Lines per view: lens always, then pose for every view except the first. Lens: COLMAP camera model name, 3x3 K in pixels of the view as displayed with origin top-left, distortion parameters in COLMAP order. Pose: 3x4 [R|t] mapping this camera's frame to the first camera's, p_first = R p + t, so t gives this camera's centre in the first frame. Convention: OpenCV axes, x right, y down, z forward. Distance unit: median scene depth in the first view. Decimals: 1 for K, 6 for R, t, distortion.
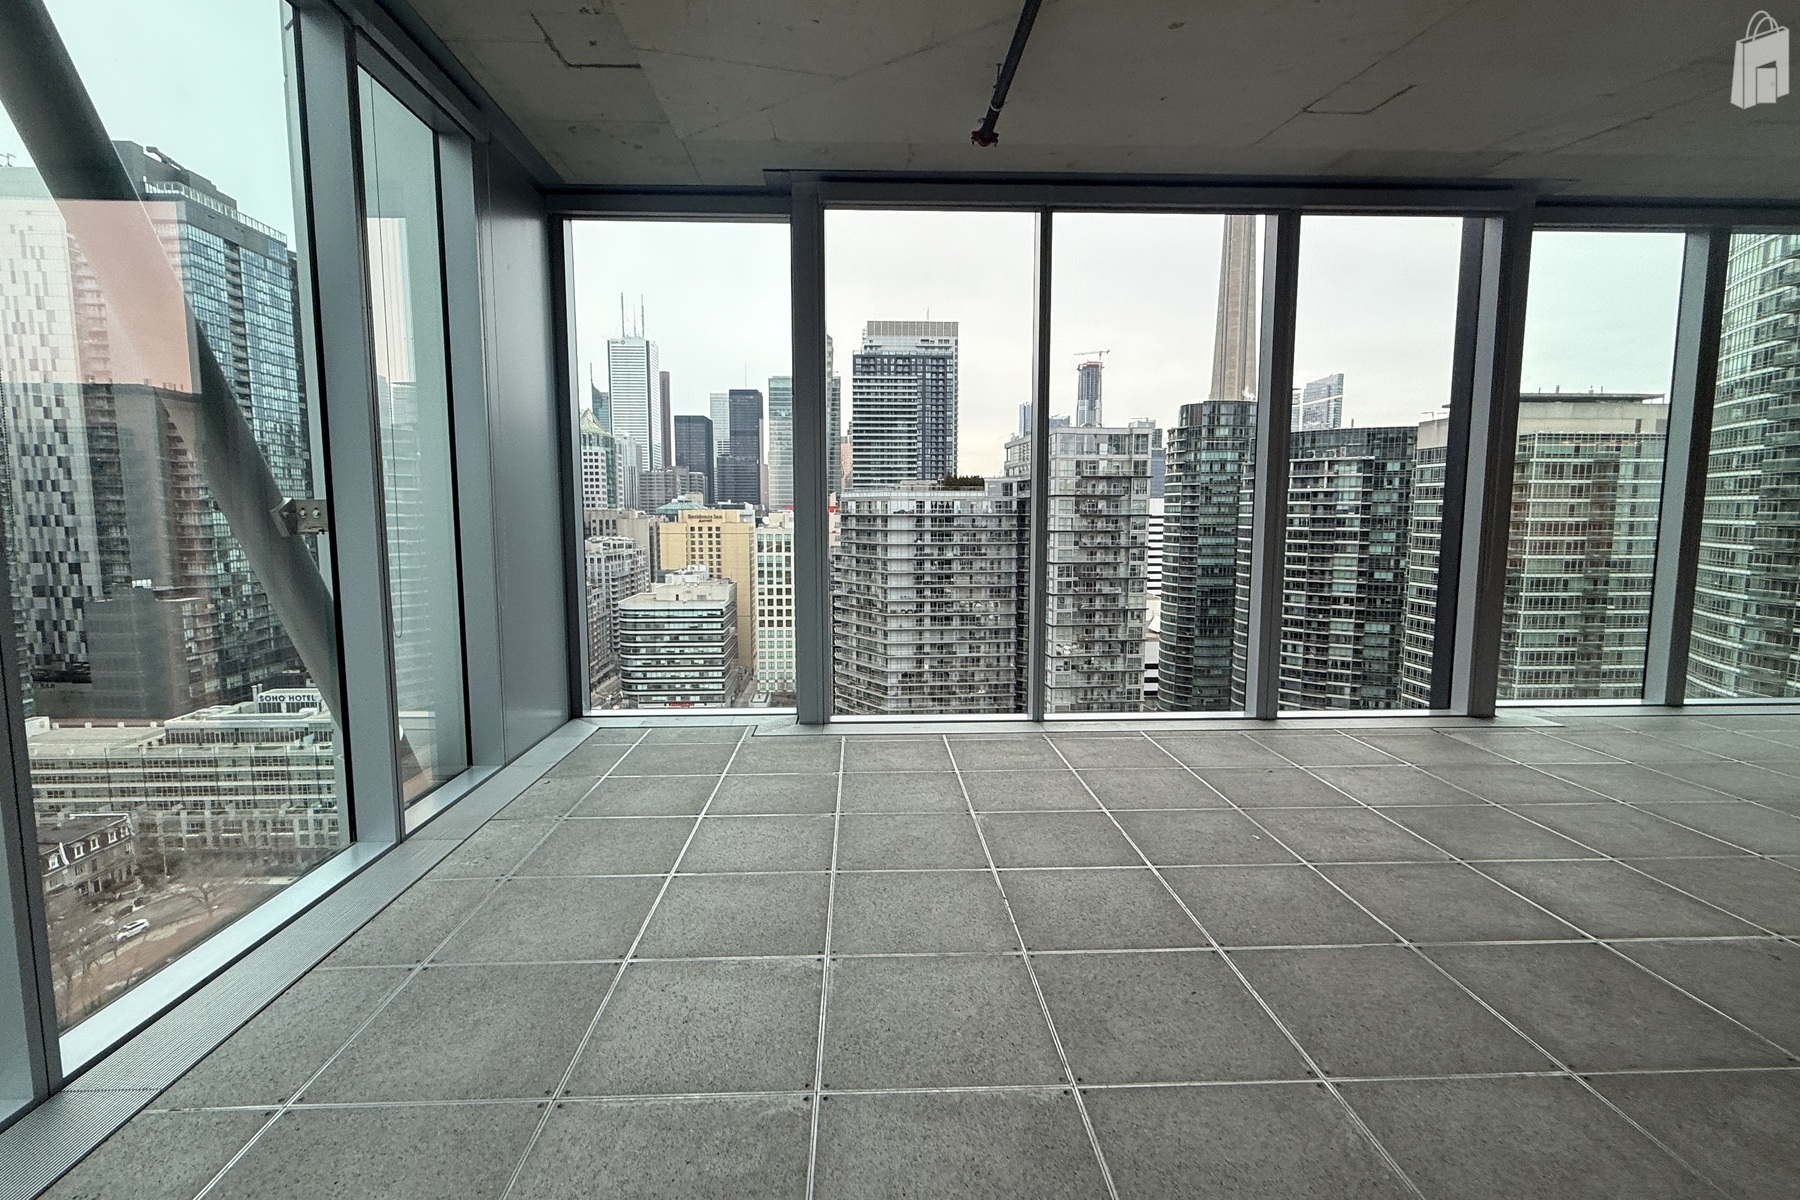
lens RADIAL K [[847.0, 0, 918.1], [0, 847.0, 599.4], [0, 0, 1]] dist [0.000437, -0.000139]
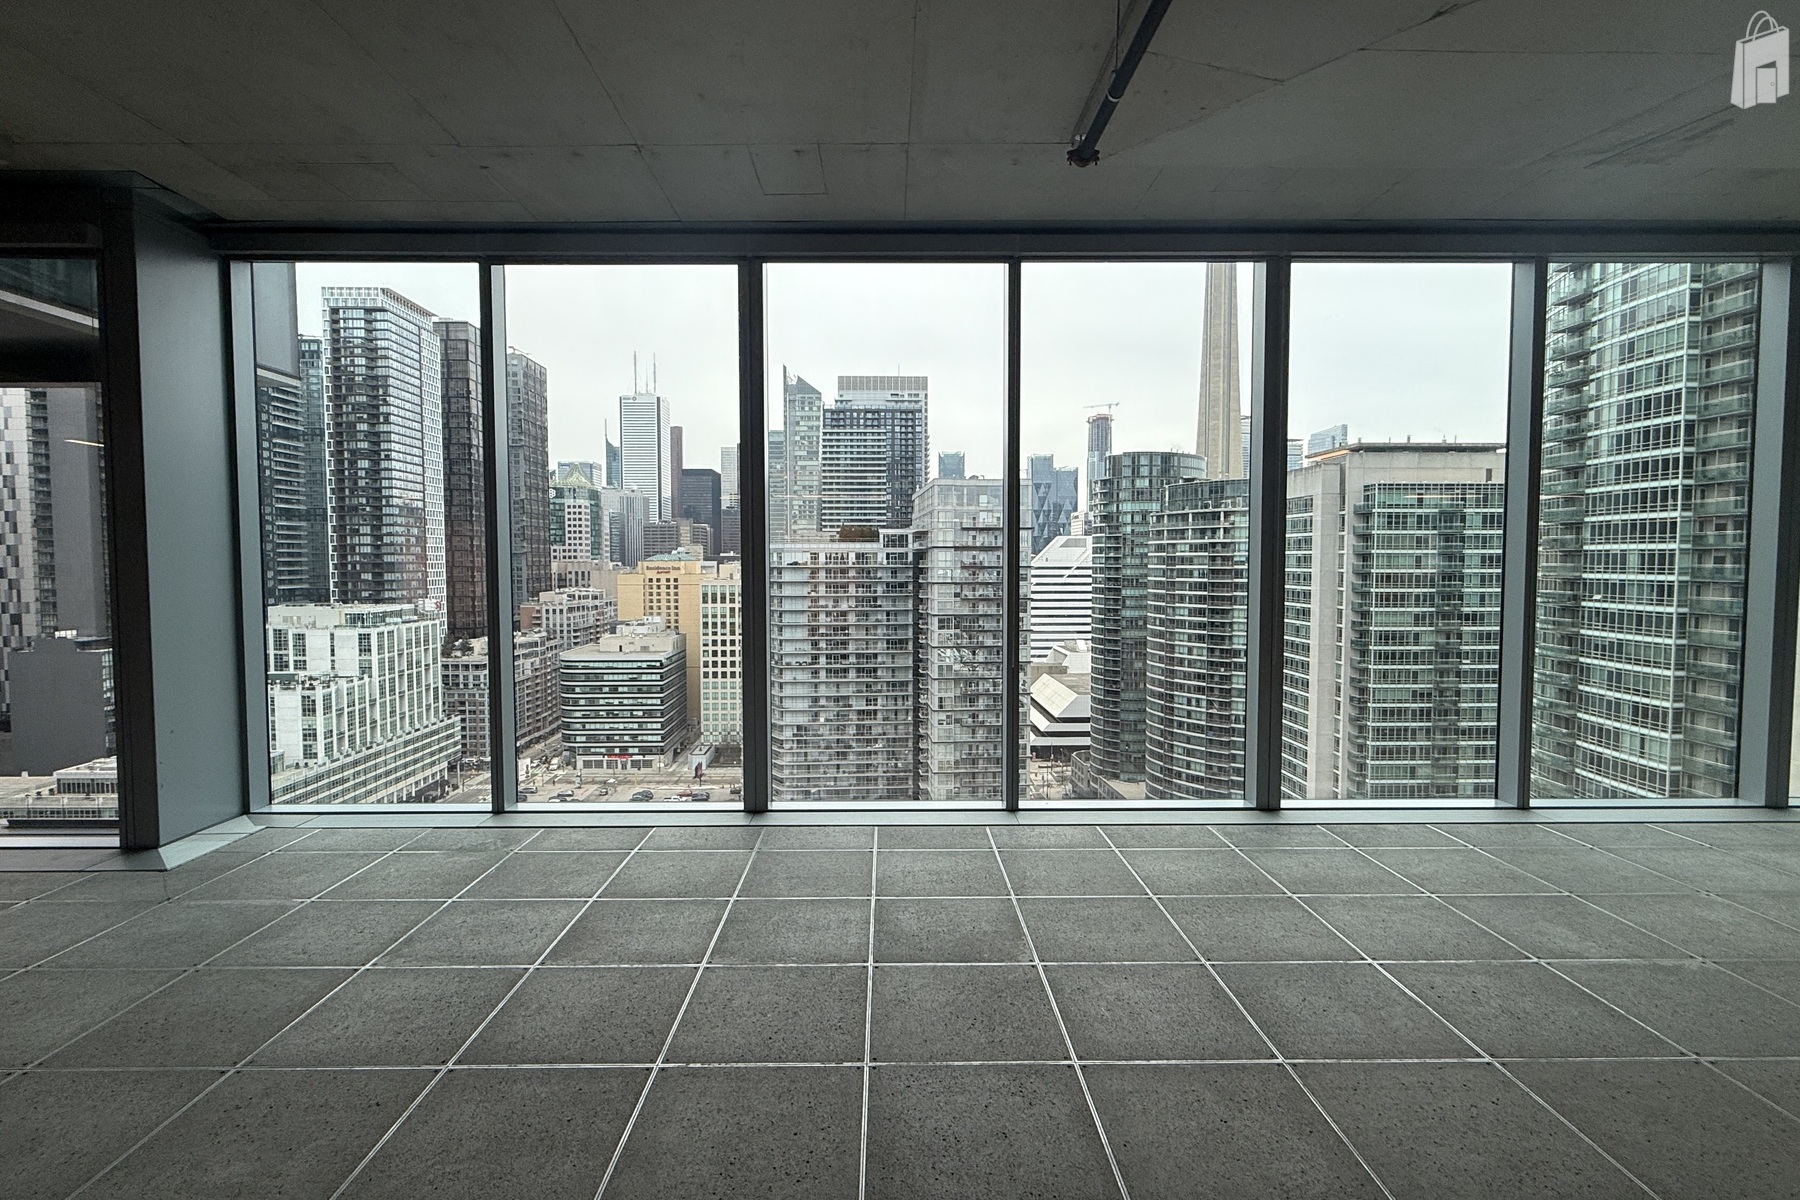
lens RADIAL K [[847.0, 0, 908.5], [0, 847.0, 604.3], [0, 0, 1]] dist [0.000437, -0.000139]
pose [[0.999609, 0.000259, -0.027969, 0.119556], [-0.001775, 0.998530, -0.054171, -0.001369], [0.027914, 0.054199, 0.998140, 0.008258]]
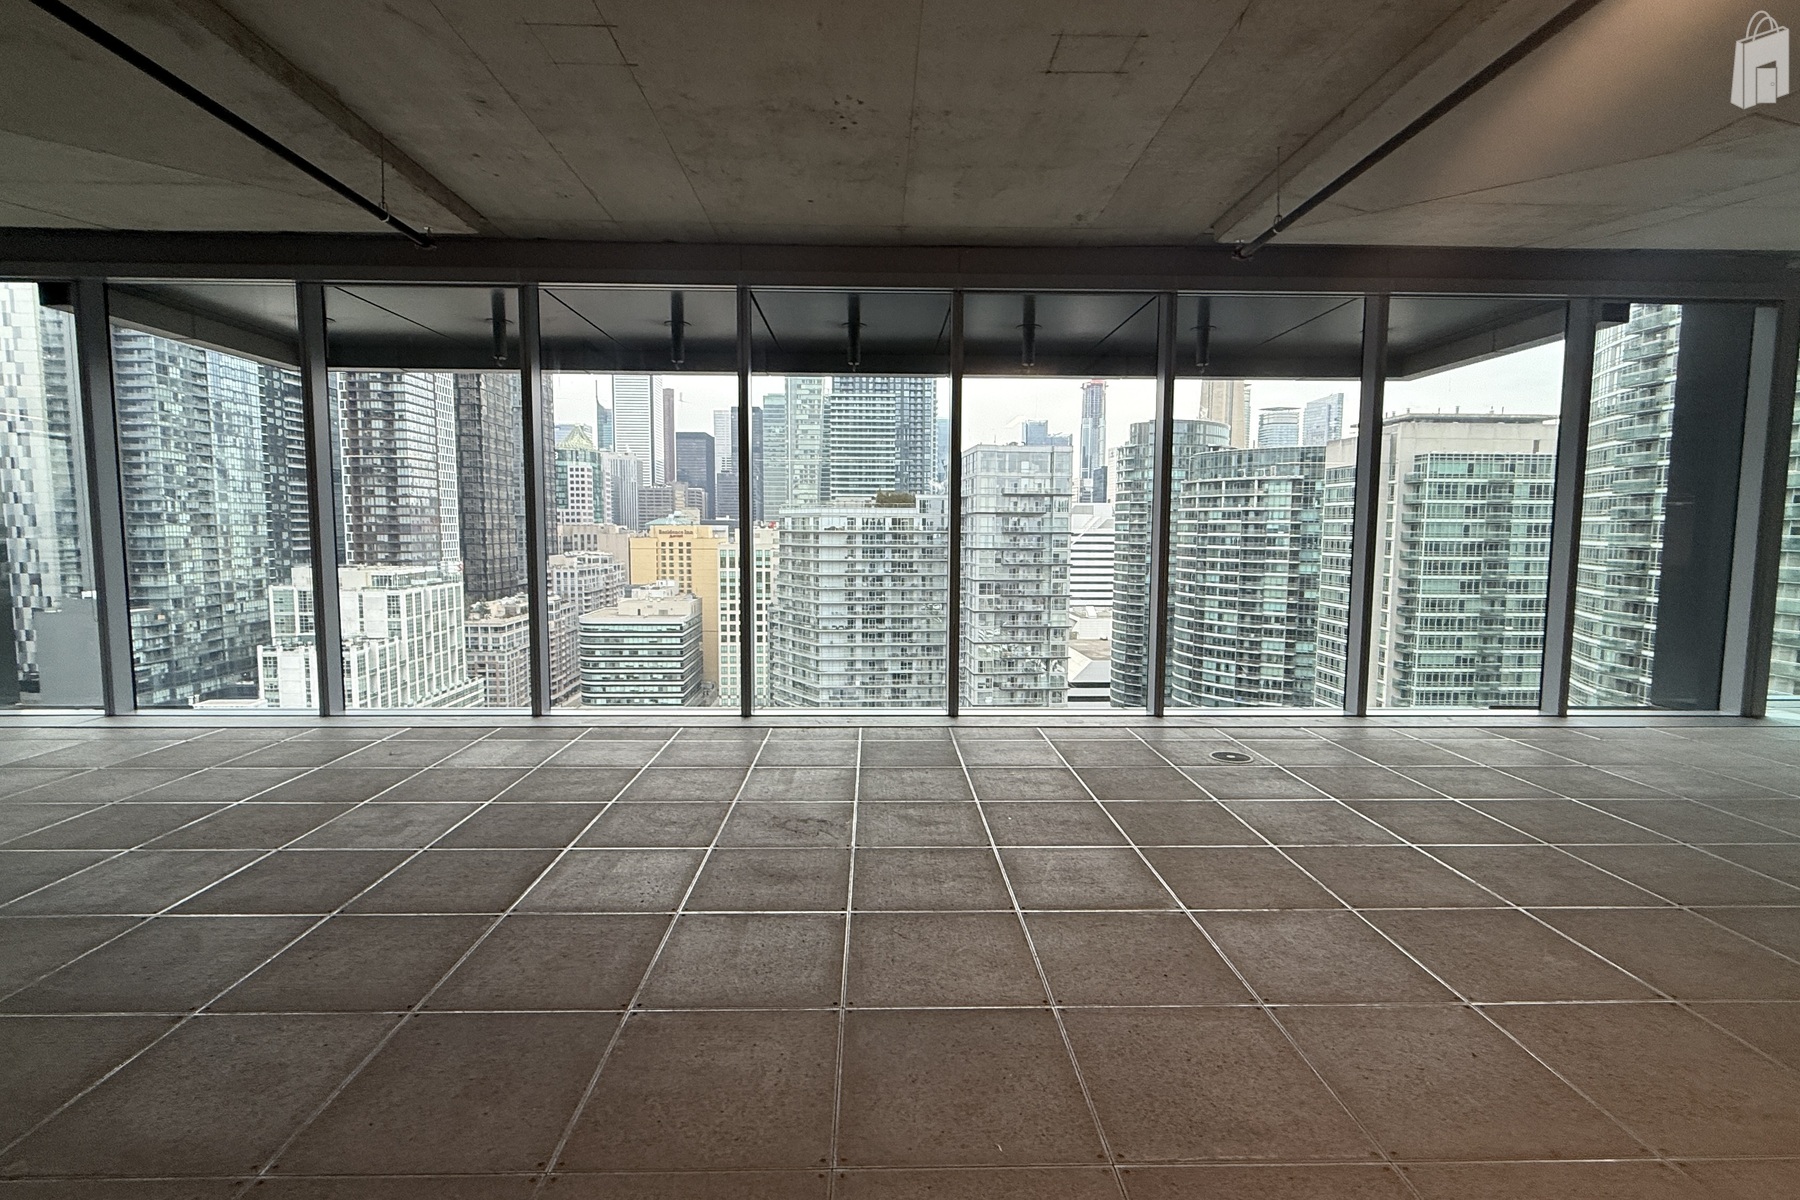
lens RADIAL K [[847.0, 0, 910.0], [0, 847.0, 604.4], [0, 0, 1]] dist [0.000437, -0.000139]
pose [[0.999864, 0.007308, -0.014816, 0.074041], [-0.007514, 0.999876, -0.013859, 0.000206], [0.014713, 0.013969, 0.999794, -0.002702]]
